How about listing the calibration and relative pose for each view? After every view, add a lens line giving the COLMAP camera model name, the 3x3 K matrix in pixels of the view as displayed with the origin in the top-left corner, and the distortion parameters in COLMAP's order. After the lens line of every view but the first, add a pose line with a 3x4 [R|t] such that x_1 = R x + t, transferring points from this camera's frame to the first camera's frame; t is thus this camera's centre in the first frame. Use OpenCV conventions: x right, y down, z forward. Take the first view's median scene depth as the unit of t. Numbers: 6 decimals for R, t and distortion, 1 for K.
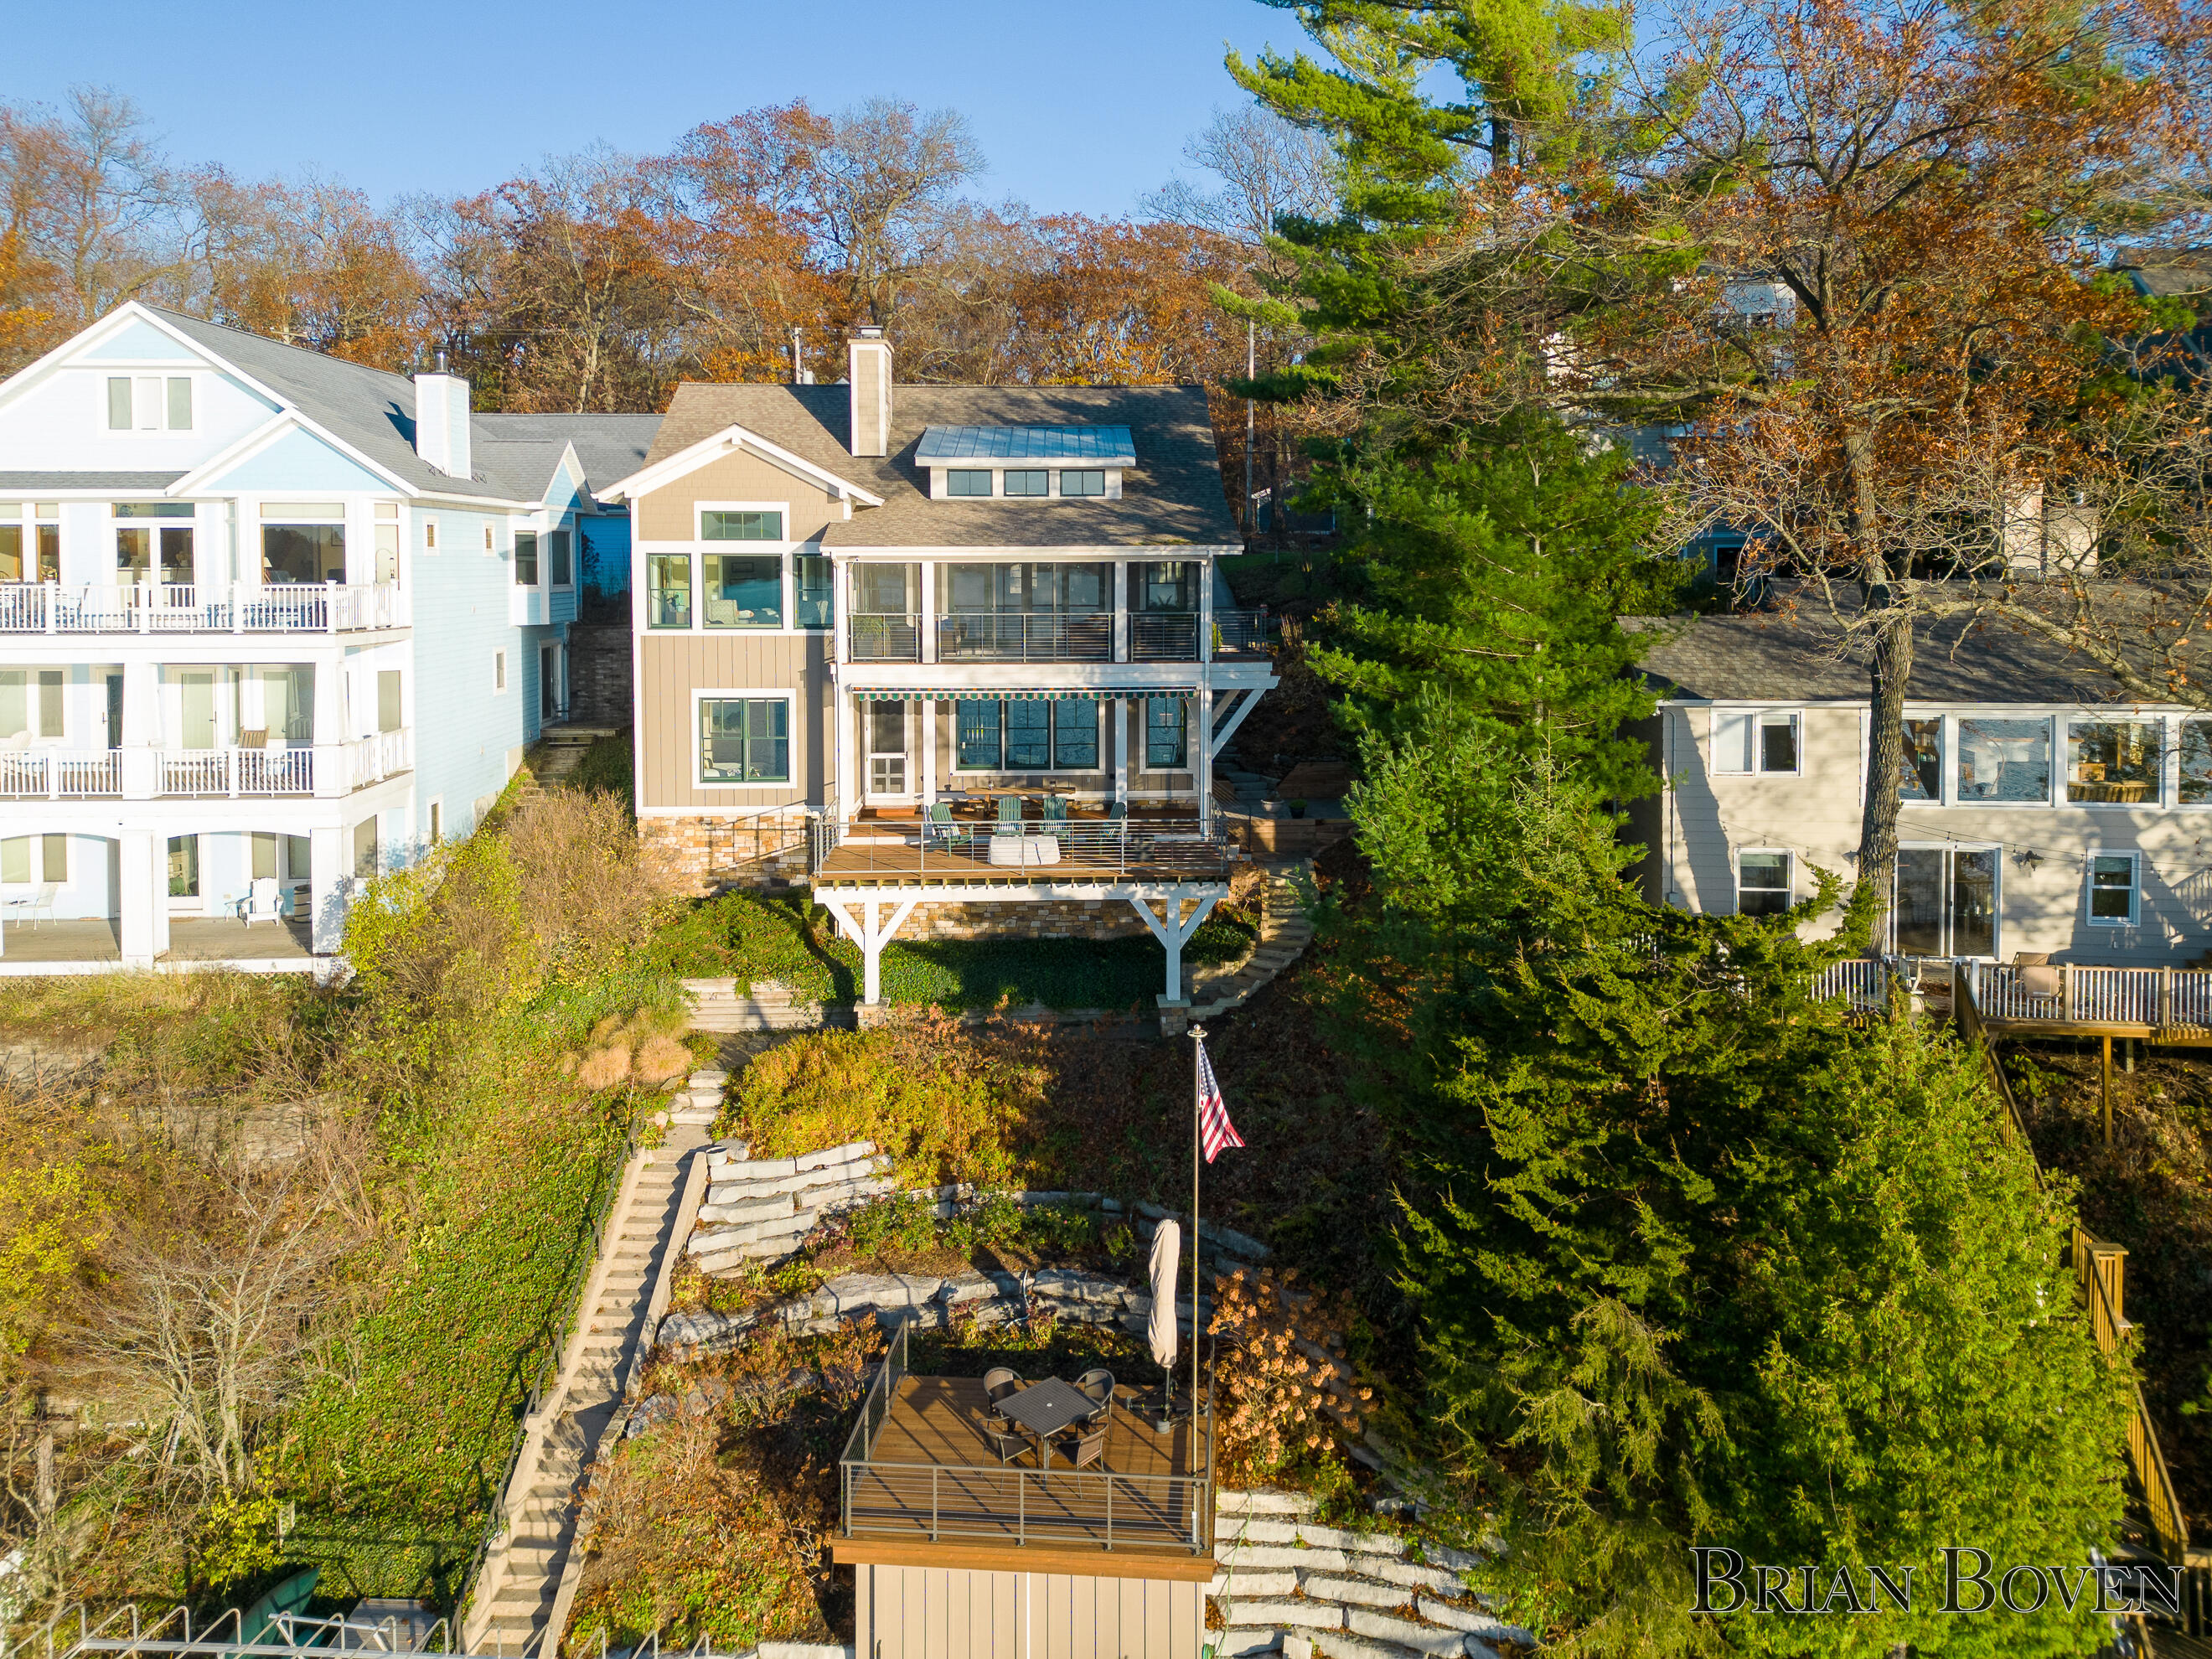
lens RADIAL K [[1550.7, 0, 1143.4], [0, 1550.7, 654.2], [0, 0, 1]] dist [0.037590, -0.000691]
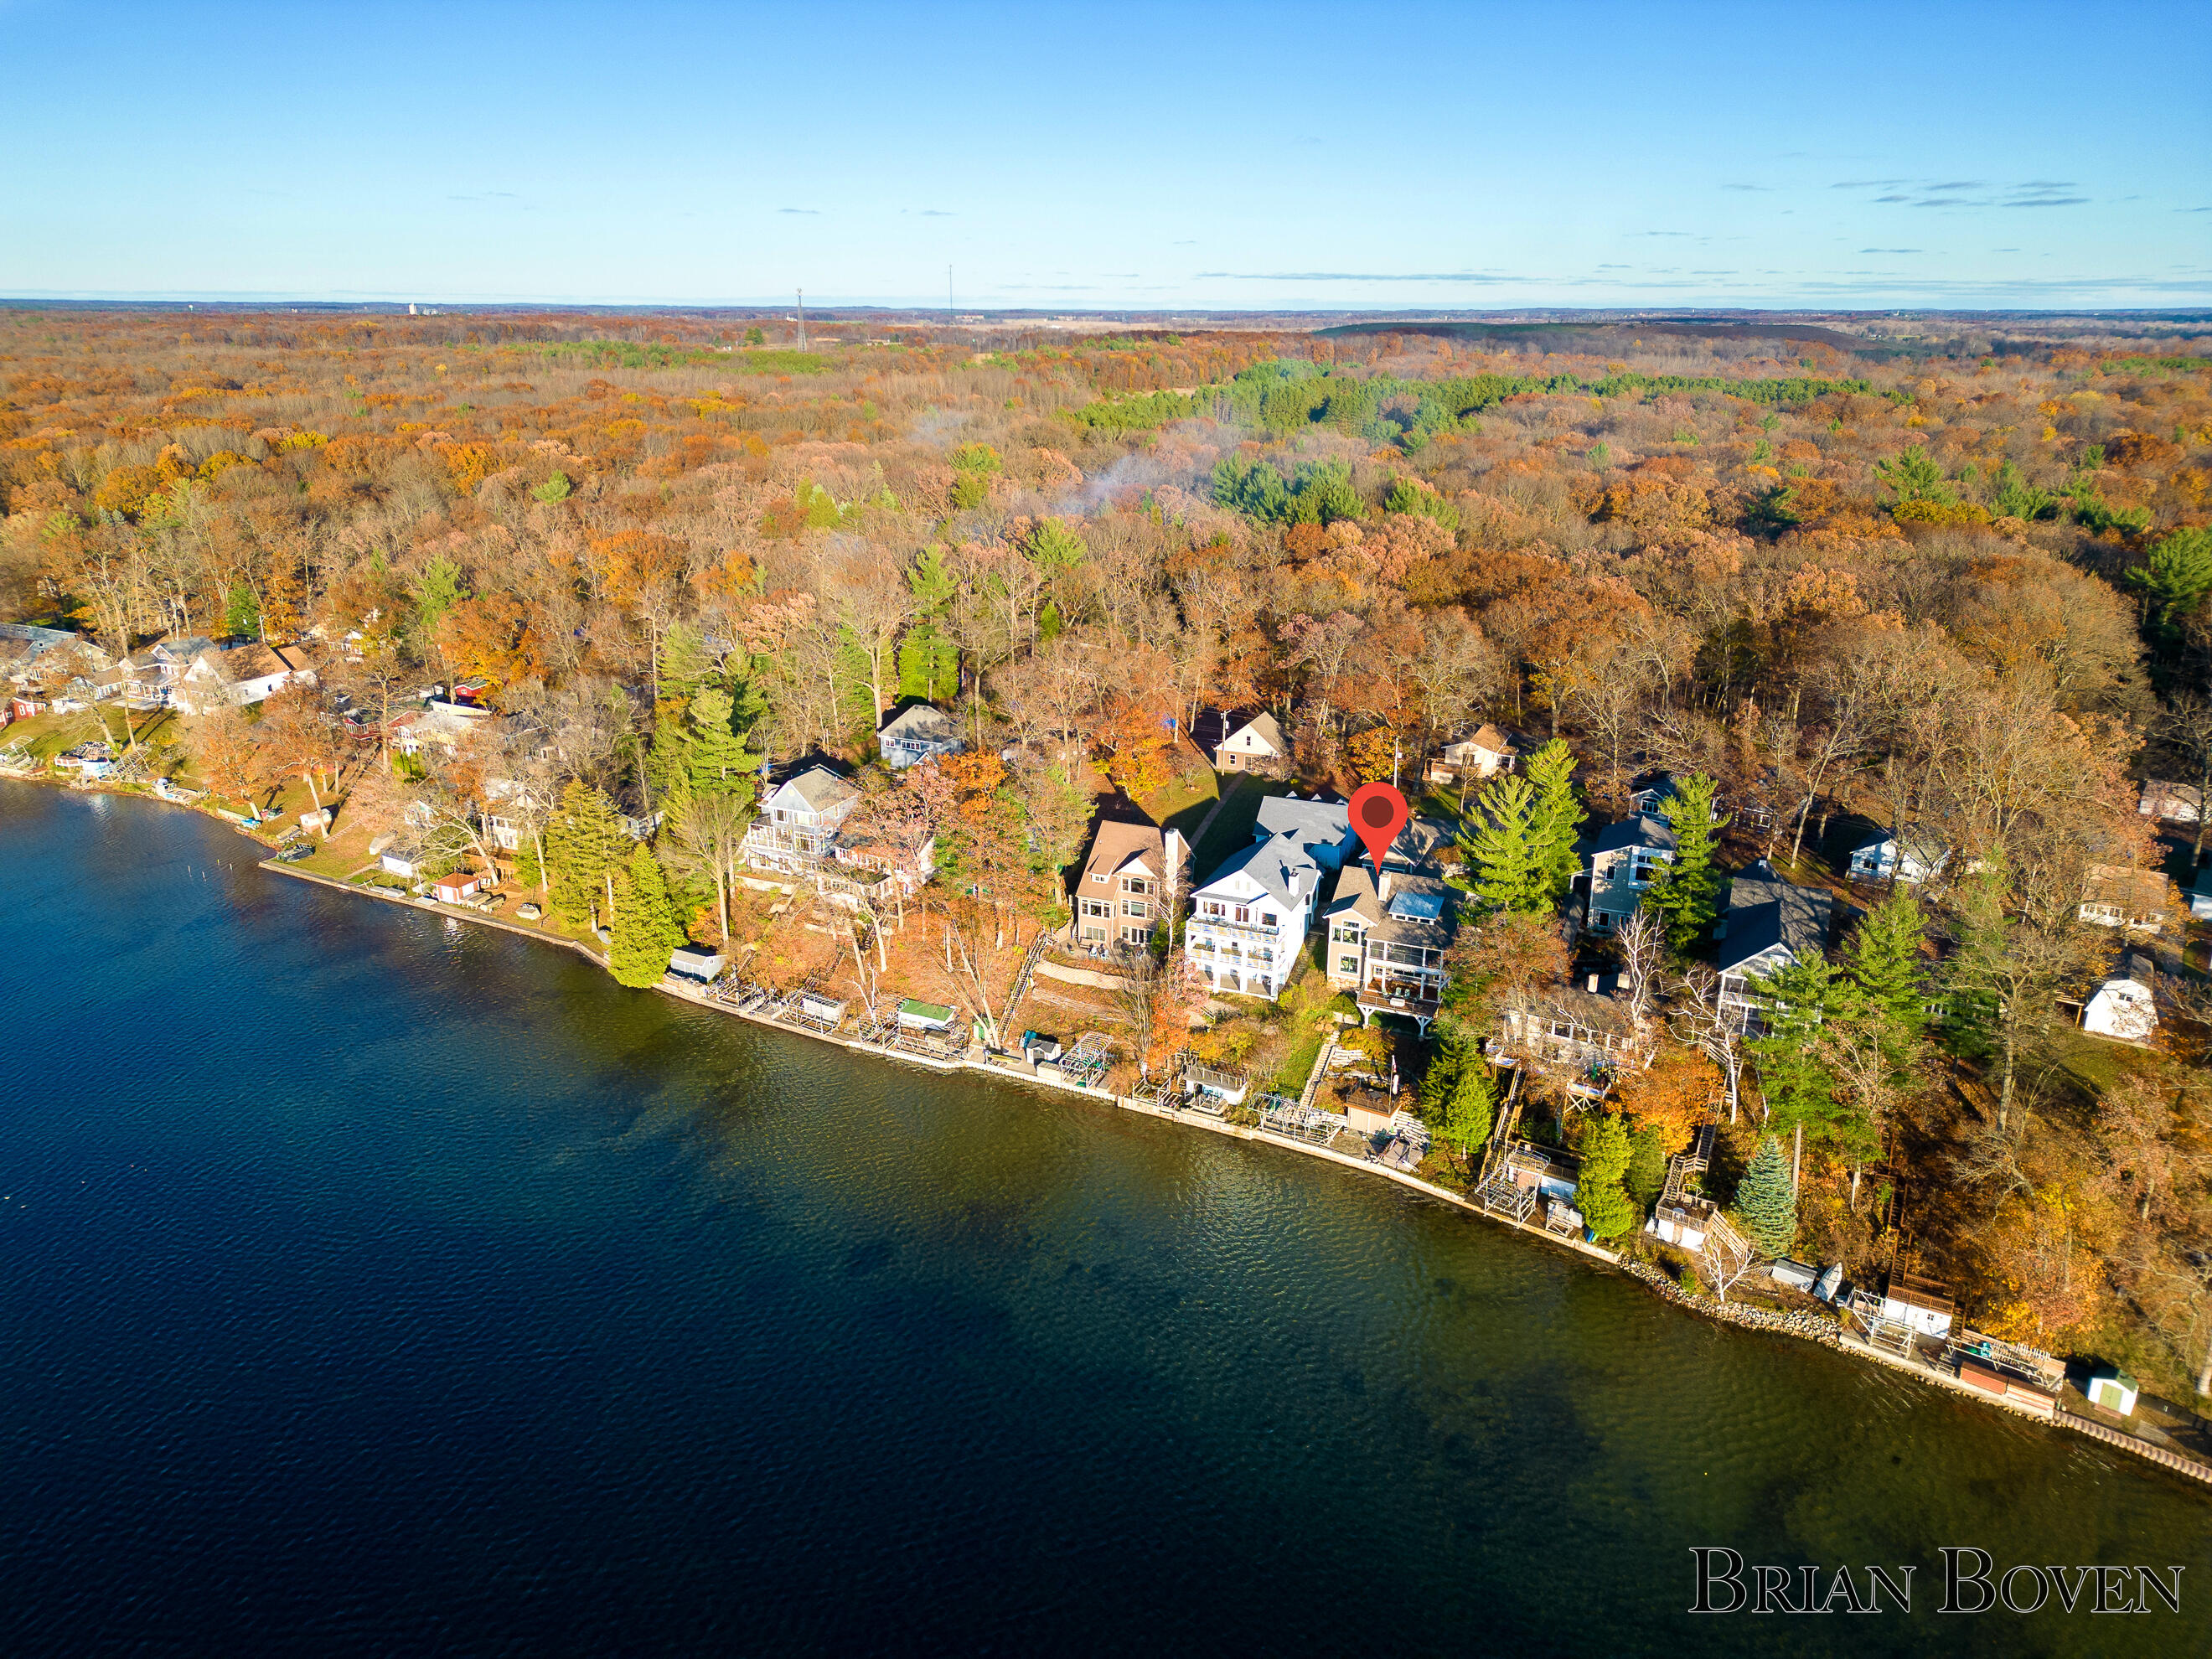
lens RADIAL K [[1589.8, 0, 1106.0], [0, 1589.8, 829.5], [0, 0, 1]] dist [0.002653, 0.000982]
pose [[0.895506, 0.141612, -0.421918, 1.360369], [-0.023403, 0.961698, 0.273110, -2.083292], [0.444434, -0.234697, 0.864521, -4.375525]]
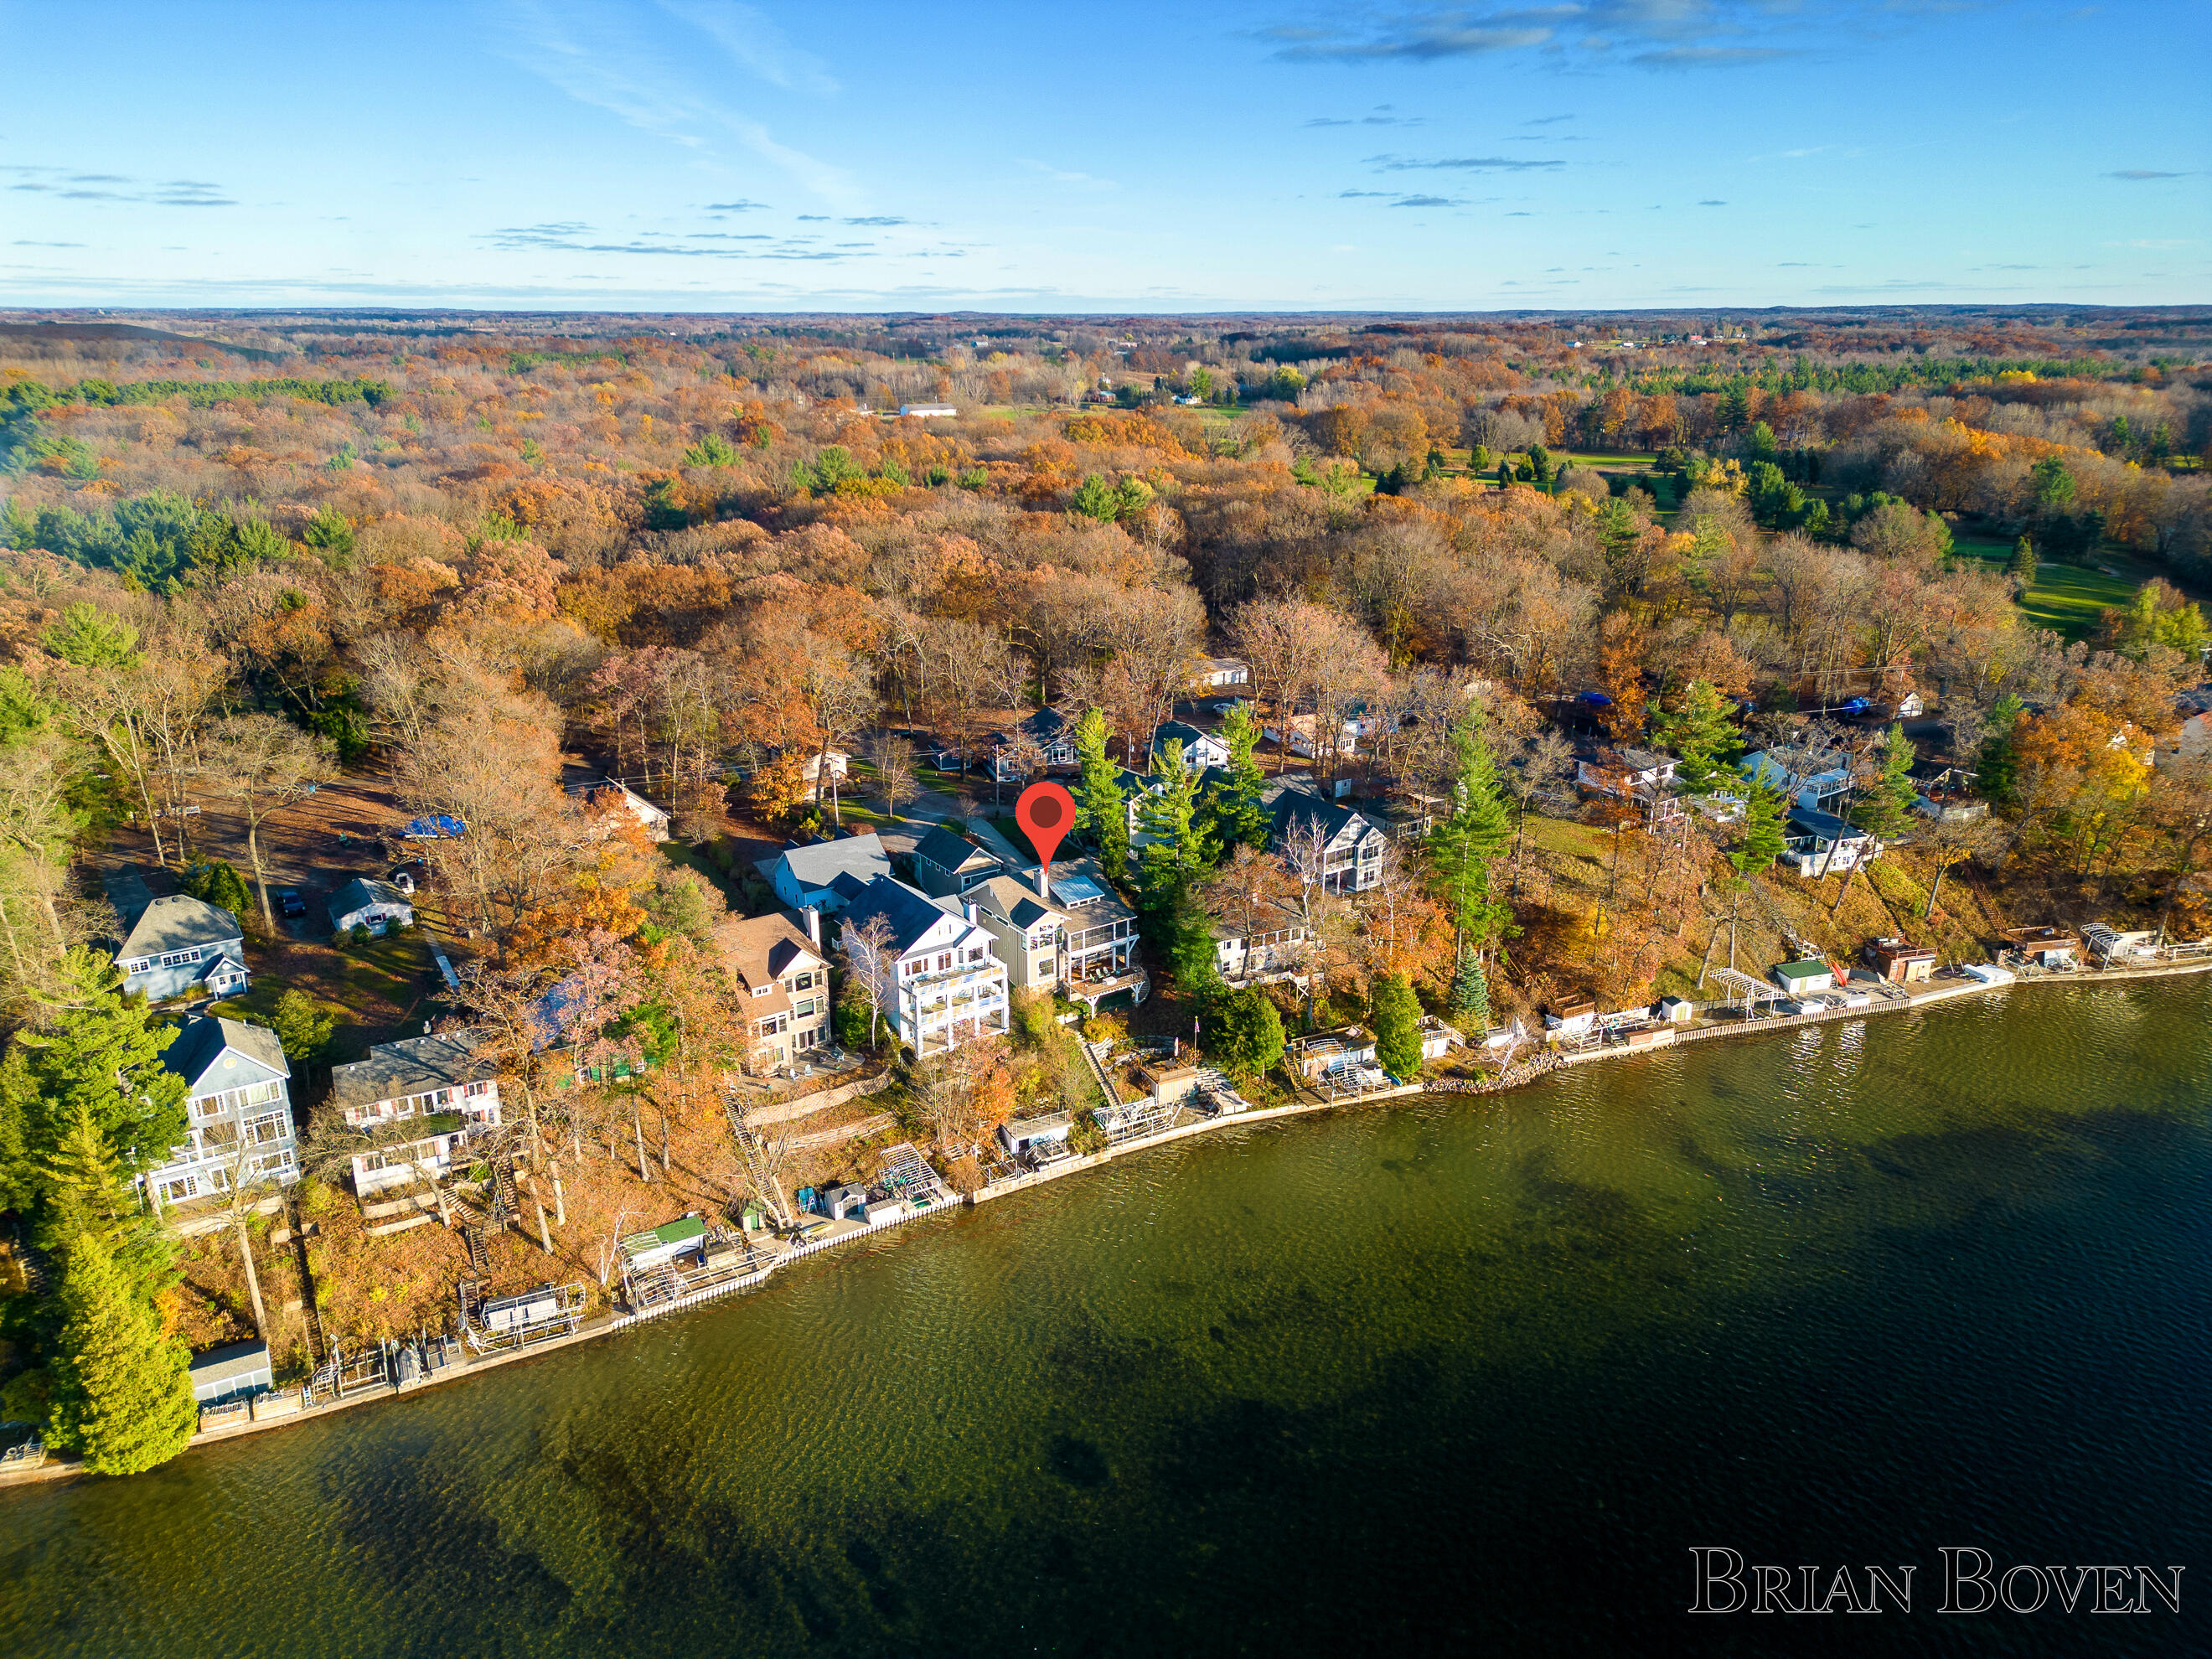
lens RADIAL K [[1516.4, 0, 1106.0], [0, 1516.4, 829.5], [0, 0, 1]] dist [0.039379, -0.000593]
pose [[0.852348, -0.171234, 0.494148, -2.906451], [0.027313, 0.958164, 0.284915, -2.102084], [-0.522262, -0.229350, 0.821366, -3.583793]]
